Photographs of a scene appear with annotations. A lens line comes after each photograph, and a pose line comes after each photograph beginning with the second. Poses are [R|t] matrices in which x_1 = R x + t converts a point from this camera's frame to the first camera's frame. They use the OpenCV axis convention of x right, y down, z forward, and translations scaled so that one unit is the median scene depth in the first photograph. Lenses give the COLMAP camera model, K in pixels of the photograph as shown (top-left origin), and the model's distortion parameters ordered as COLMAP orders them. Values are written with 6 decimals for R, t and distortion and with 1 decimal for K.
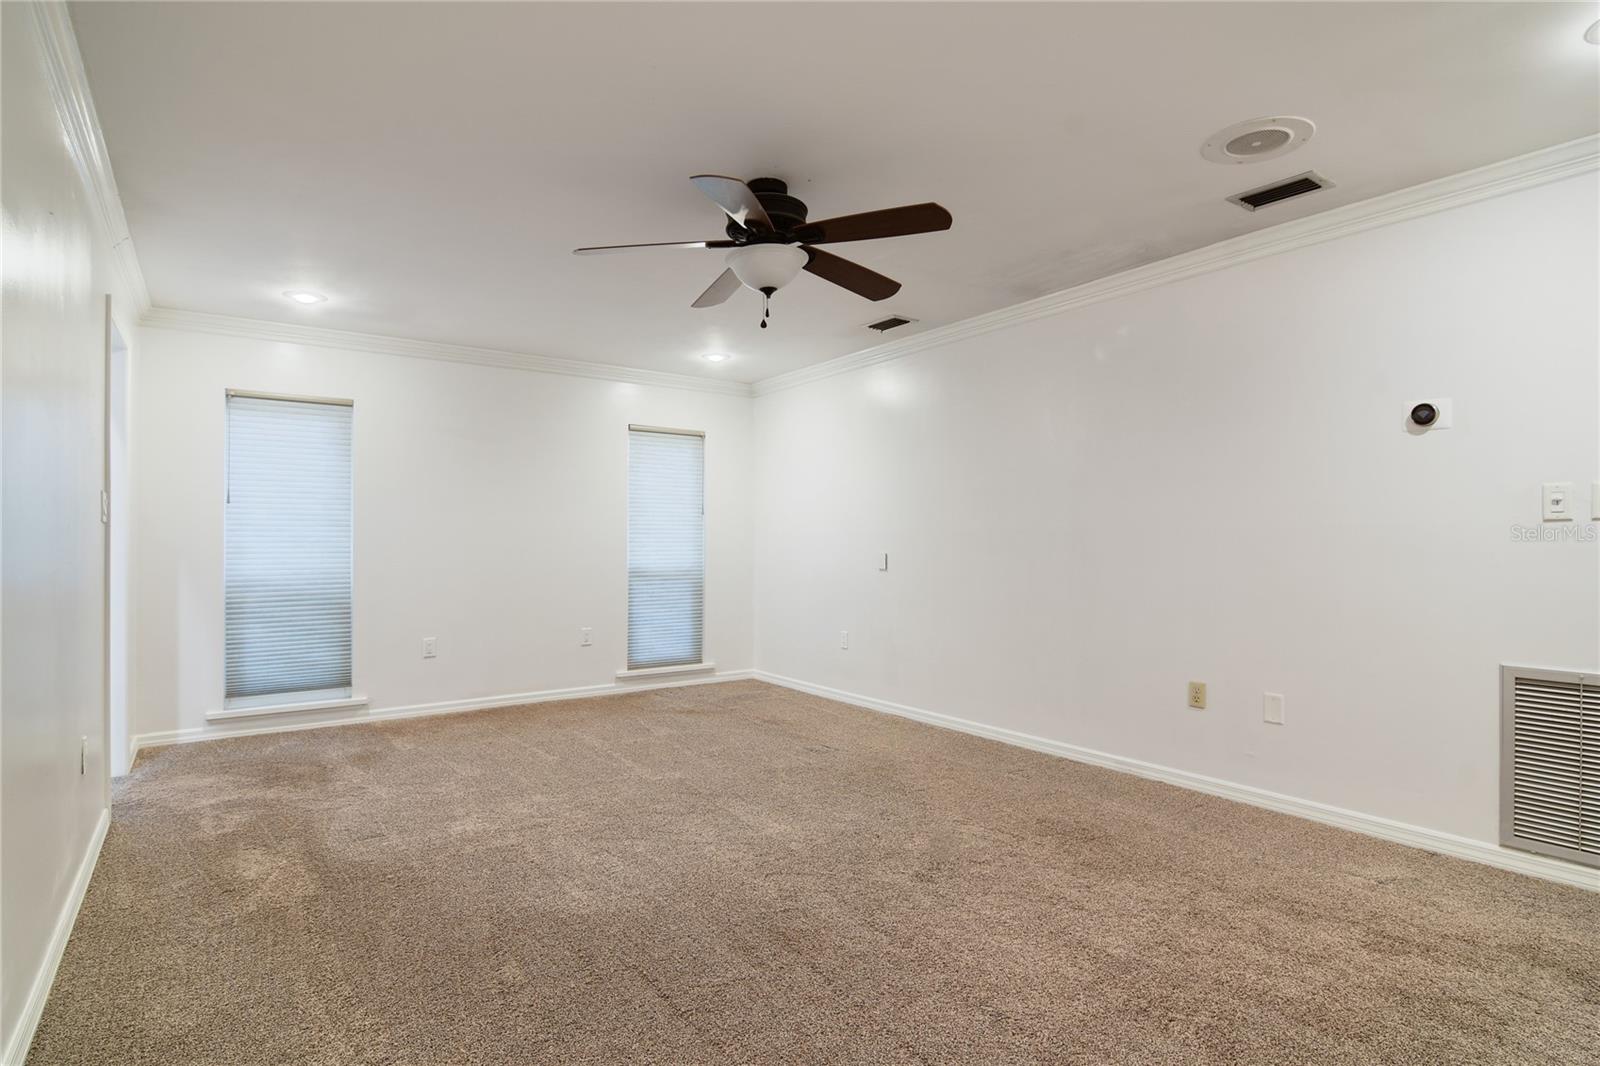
lens RADIAL K [[827.2, 0, 800.0], [0, 827.2, 533.0], [0, 0, 1]] dist [0.000880, -0.000117]
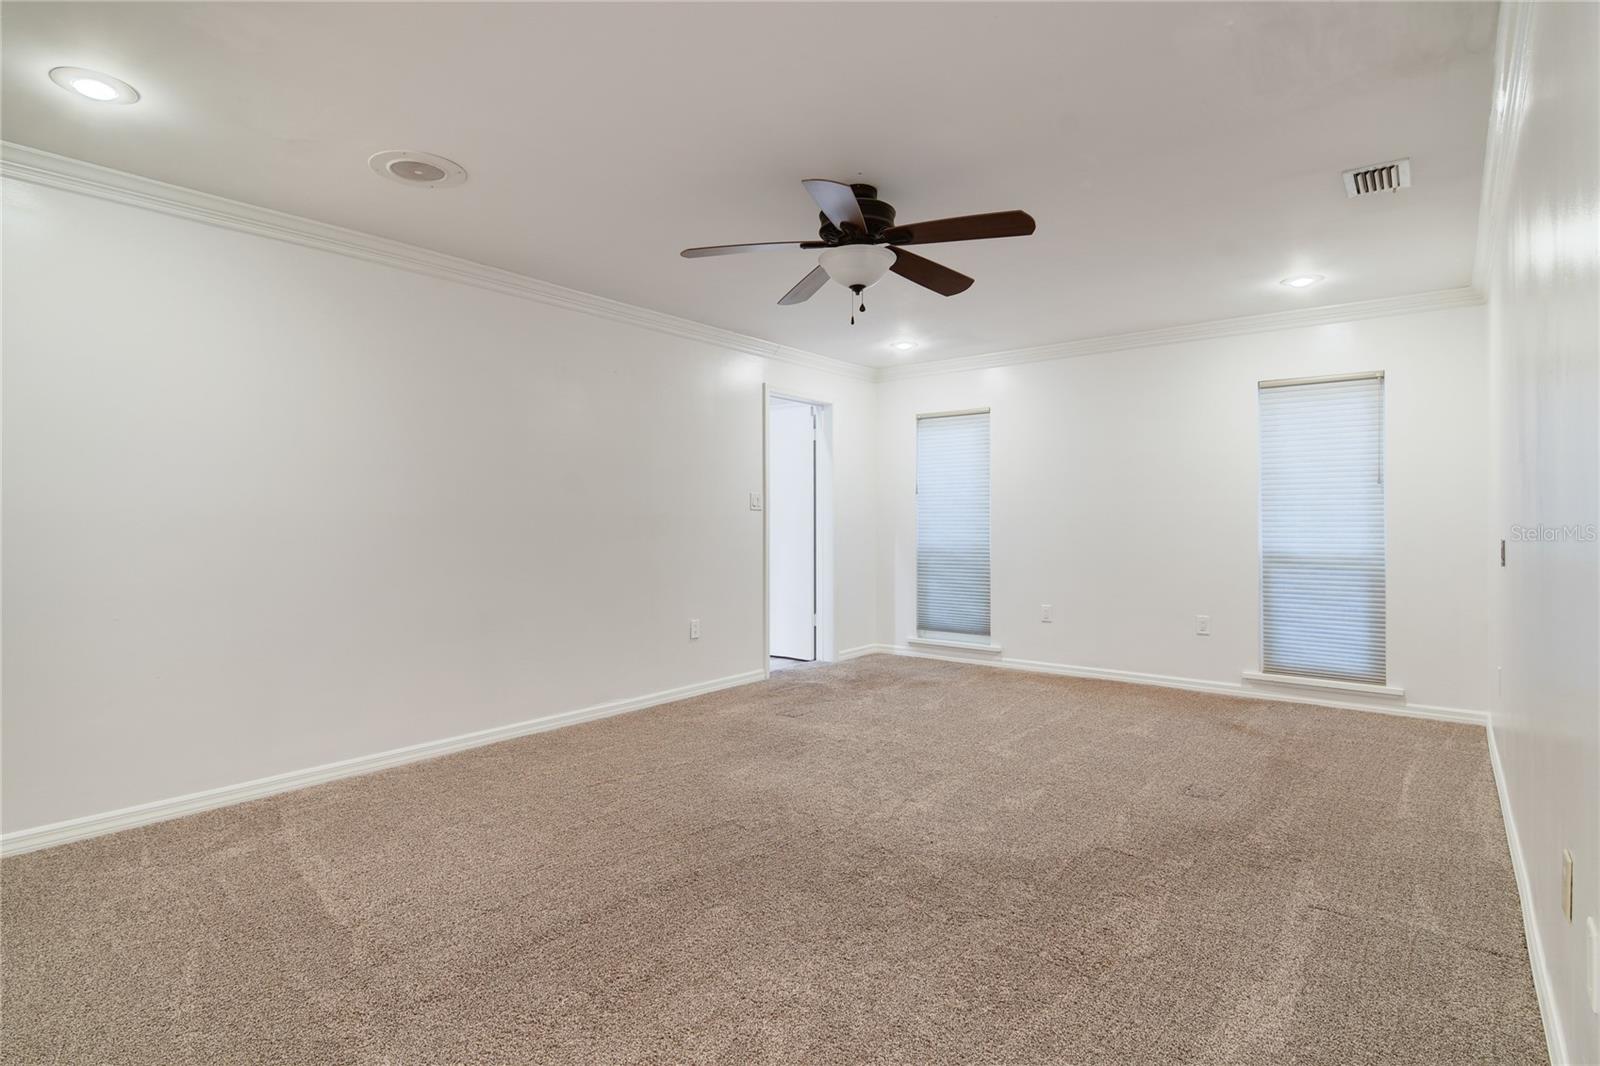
lens RADIAL K [[808.7, 0, 802.2], [0, 808.7, 484.1], [0, 0, 1]] dist [0.000305, 0.000105]
pose [[0.279249, -0.040864, -0.959349, 0.546919], [0.010070, 0.999164, -0.039628, 0.001298], [0.960166, 0.001405, 0.279427, 0.372803]]
